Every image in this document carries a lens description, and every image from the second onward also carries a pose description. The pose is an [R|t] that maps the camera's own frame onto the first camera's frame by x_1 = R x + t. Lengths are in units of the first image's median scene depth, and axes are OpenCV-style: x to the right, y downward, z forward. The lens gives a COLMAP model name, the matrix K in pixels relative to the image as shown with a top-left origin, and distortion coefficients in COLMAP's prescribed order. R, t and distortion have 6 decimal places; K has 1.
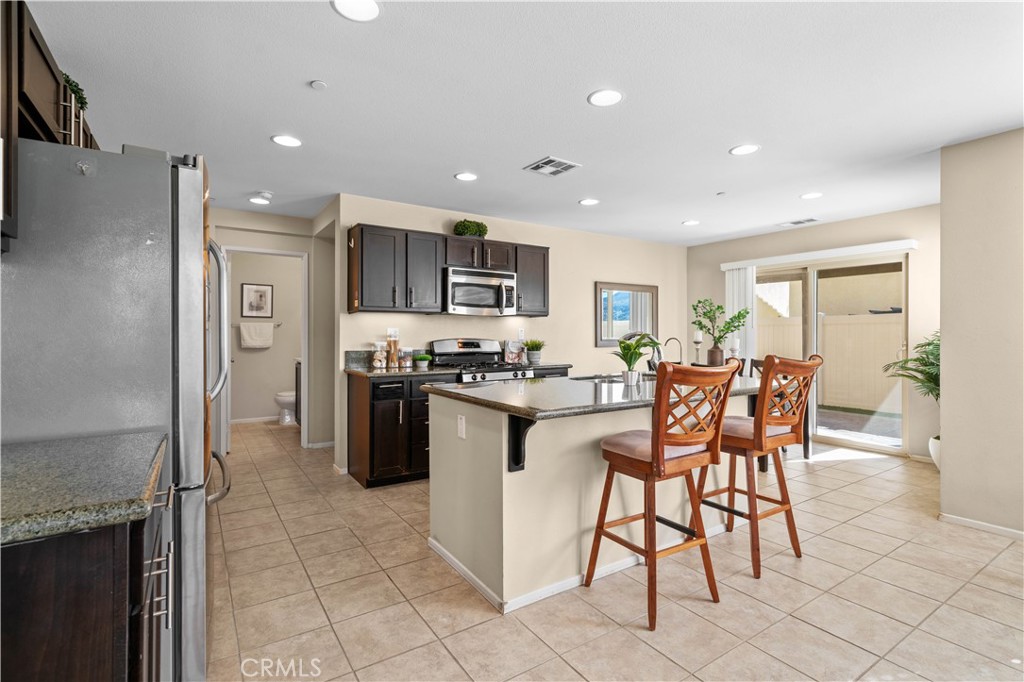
lens RADIAL K [[484.3, 0, 508.1], [0, 484.3, 332.9], [0, 0, 1]] dist [0.001425, 0.000518]
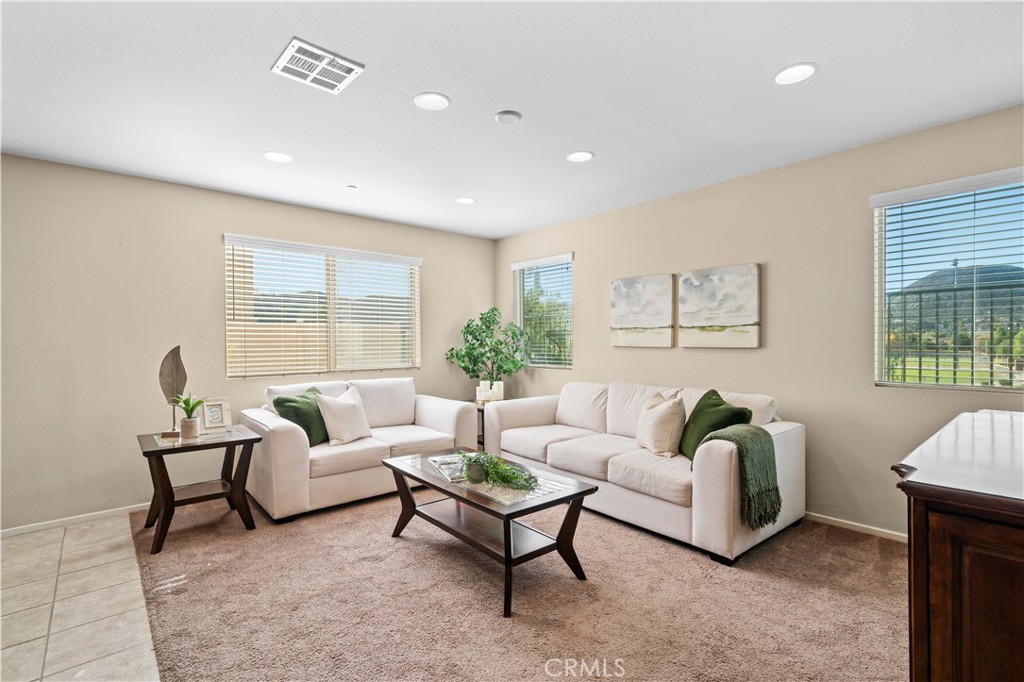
lens RADIAL K [[472.4, 0, 514.1], [0, 472.4, 343.5], [0, 0, 1]] dist [0.000327, 0.000472]
pose [[-0.148592, -0.006018, 0.988880, -0.129701], [0.003894, 0.999970, 0.006670, -0.002560], [-0.988891, 0.004842, -0.148564, 0.082647]]
